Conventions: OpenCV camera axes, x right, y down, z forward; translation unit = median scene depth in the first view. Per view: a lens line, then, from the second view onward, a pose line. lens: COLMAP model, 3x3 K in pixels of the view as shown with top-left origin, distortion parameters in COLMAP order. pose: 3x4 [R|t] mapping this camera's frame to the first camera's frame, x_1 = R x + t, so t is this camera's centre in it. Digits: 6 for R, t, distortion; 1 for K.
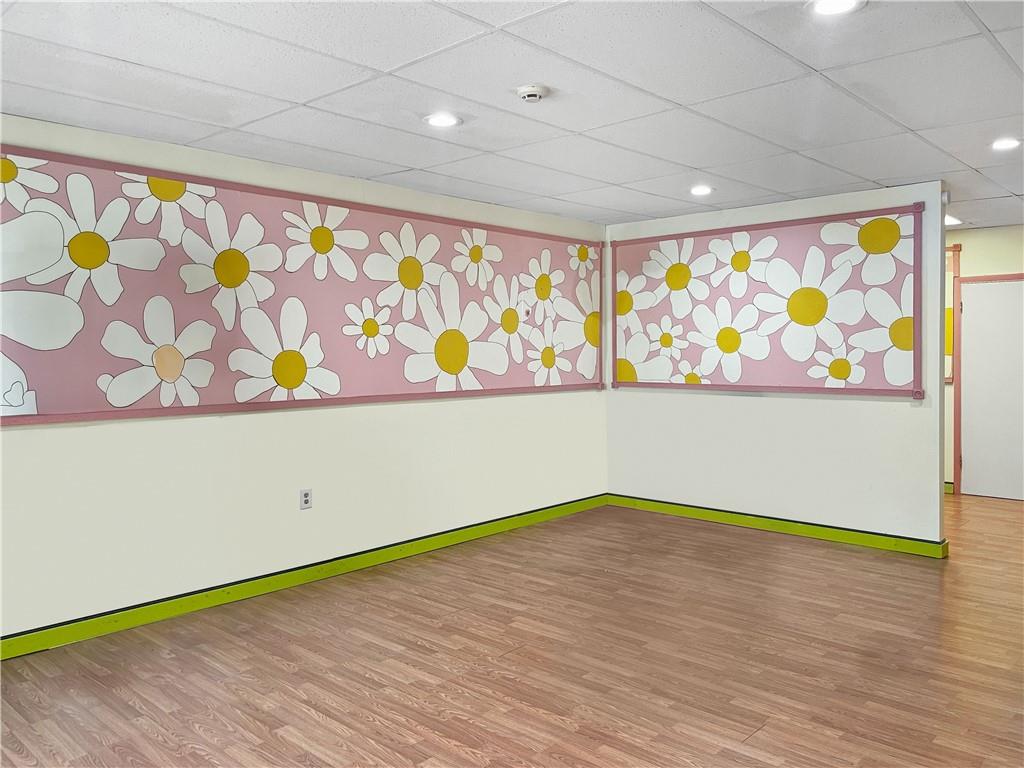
lens RADIAL K [[780.4, 0, 512.0], [0, 780.4, 384.0], [0, 0, 1]] dist [0.091603, -0.125508]
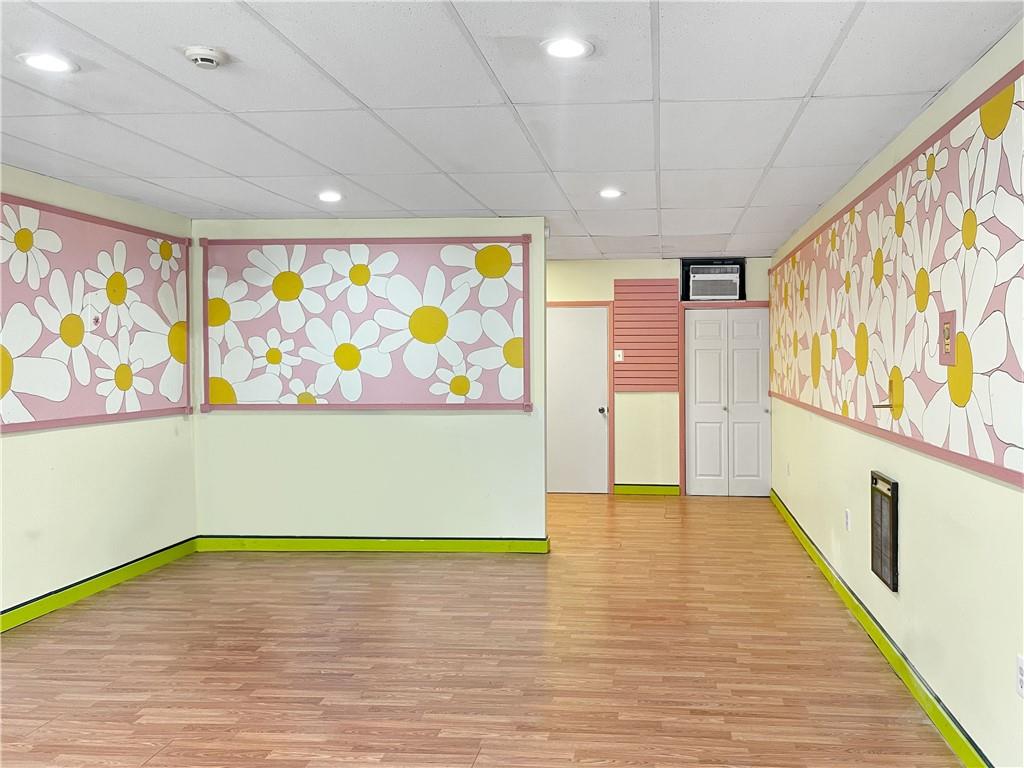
lens RADIAL K [[824.9, 0, 512.0], [0, 824.9, 384.0], [0, 0, 1]] dist [0.095539, -0.150161]
pose [[0.783588, -0.020050, 0.620957, -0.195190], [0.028105, 0.999600, -0.003190, -0.014735], [-0.620644, 0.019952, 0.783838, 0.097065]]
